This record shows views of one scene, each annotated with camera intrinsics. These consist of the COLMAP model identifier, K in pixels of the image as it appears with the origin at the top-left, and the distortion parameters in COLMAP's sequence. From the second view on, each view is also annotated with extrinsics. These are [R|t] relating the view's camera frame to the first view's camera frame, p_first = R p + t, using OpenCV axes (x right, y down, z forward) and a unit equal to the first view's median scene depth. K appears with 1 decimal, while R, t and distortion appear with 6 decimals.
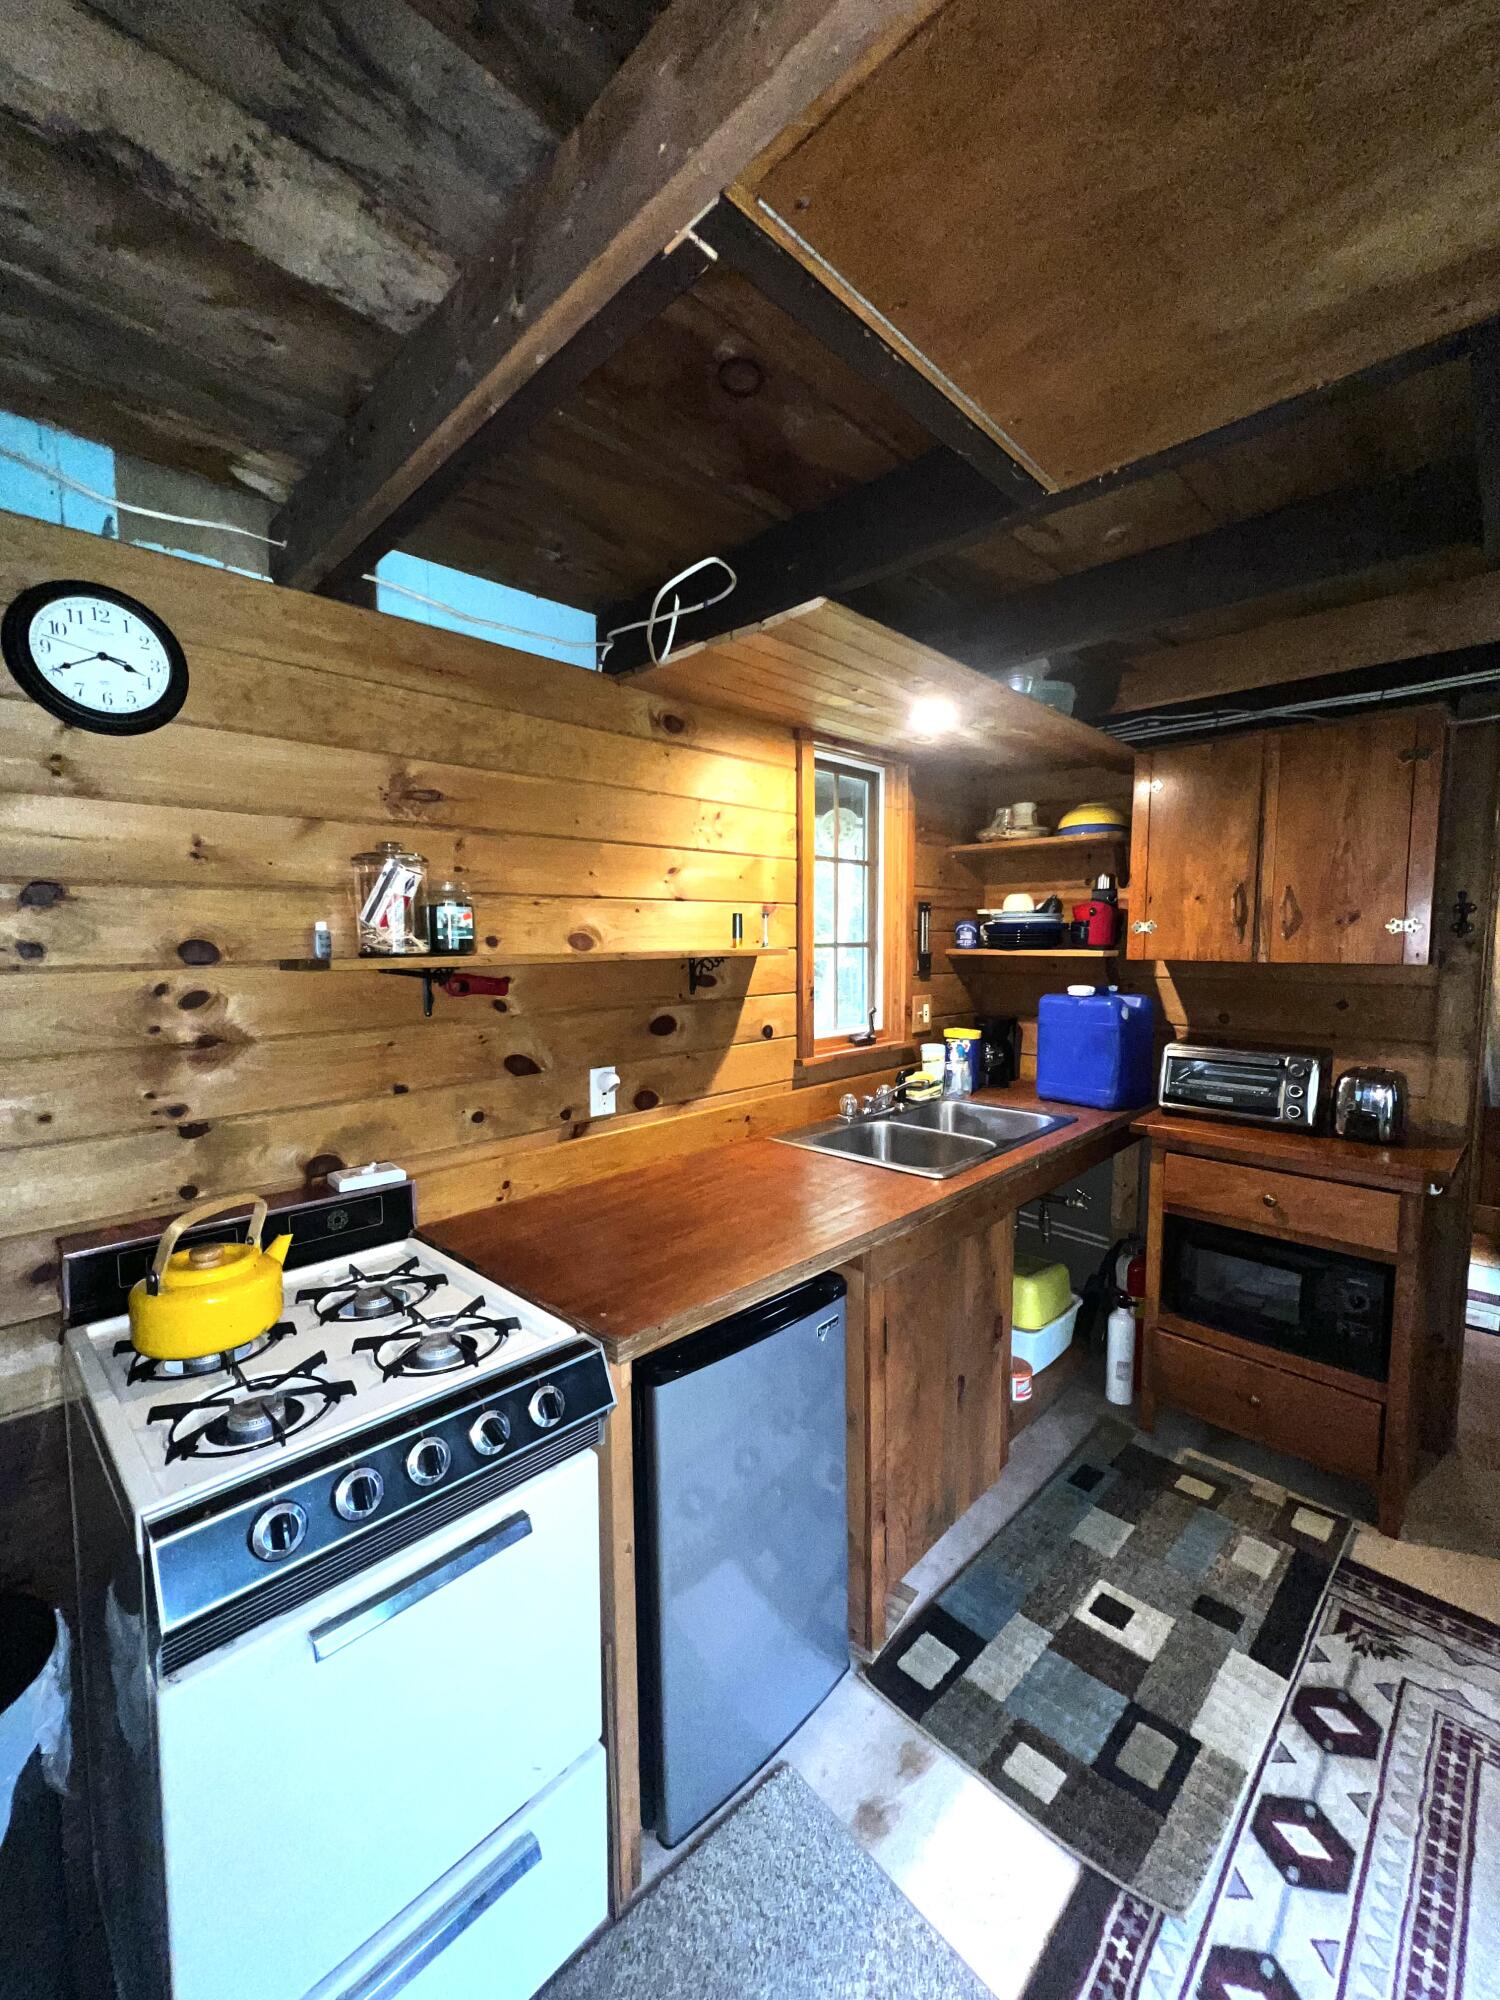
lens RADIAL K [[802.0, 0, 747.5], [0, 802.0, 1000.5], [0, 0, 1]] dist [0.001626, -0.000441]
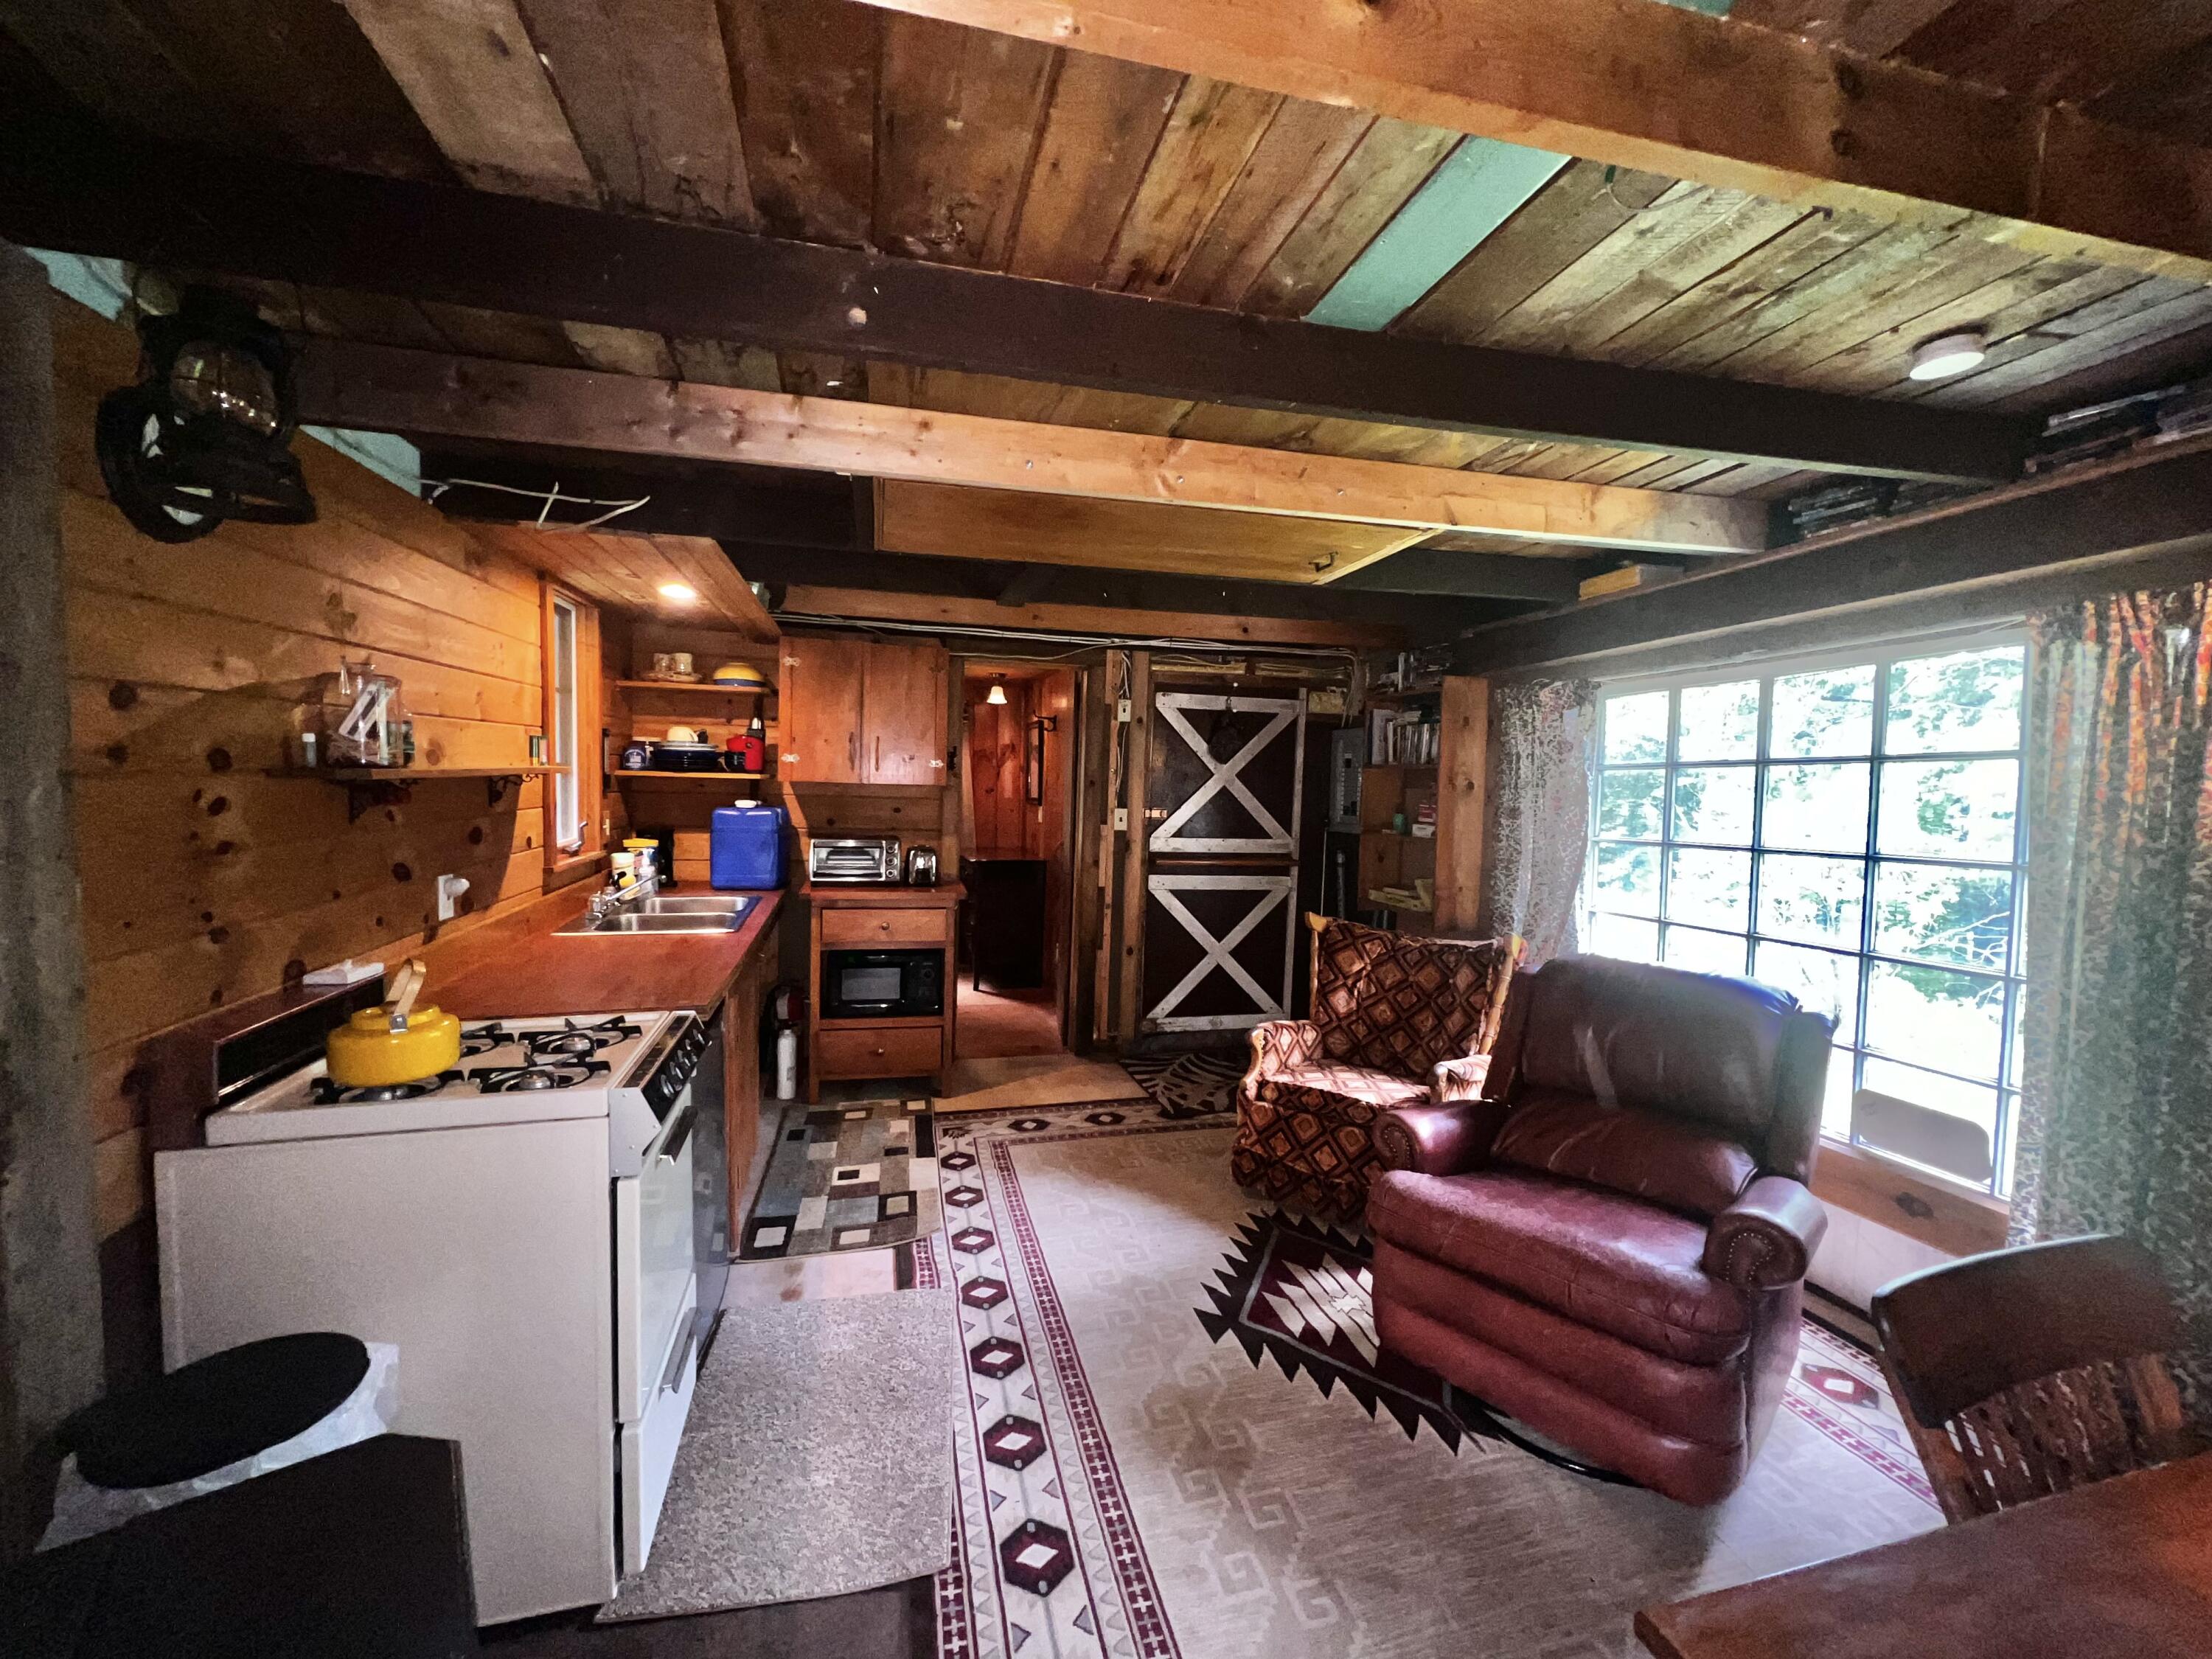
lens RADIAL K [[887.0, 0, 1103.8], [0, 887.0, 824.0], [0, 0, 1]] dist [0.001626, -0.000441]
pose [[0.516297, -0.029693, 0.855895, -0.784156], [0.037245, 0.999232, 0.012198, 0.036291], [-0.855599, 0.025579, 0.517006, -0.394059]]
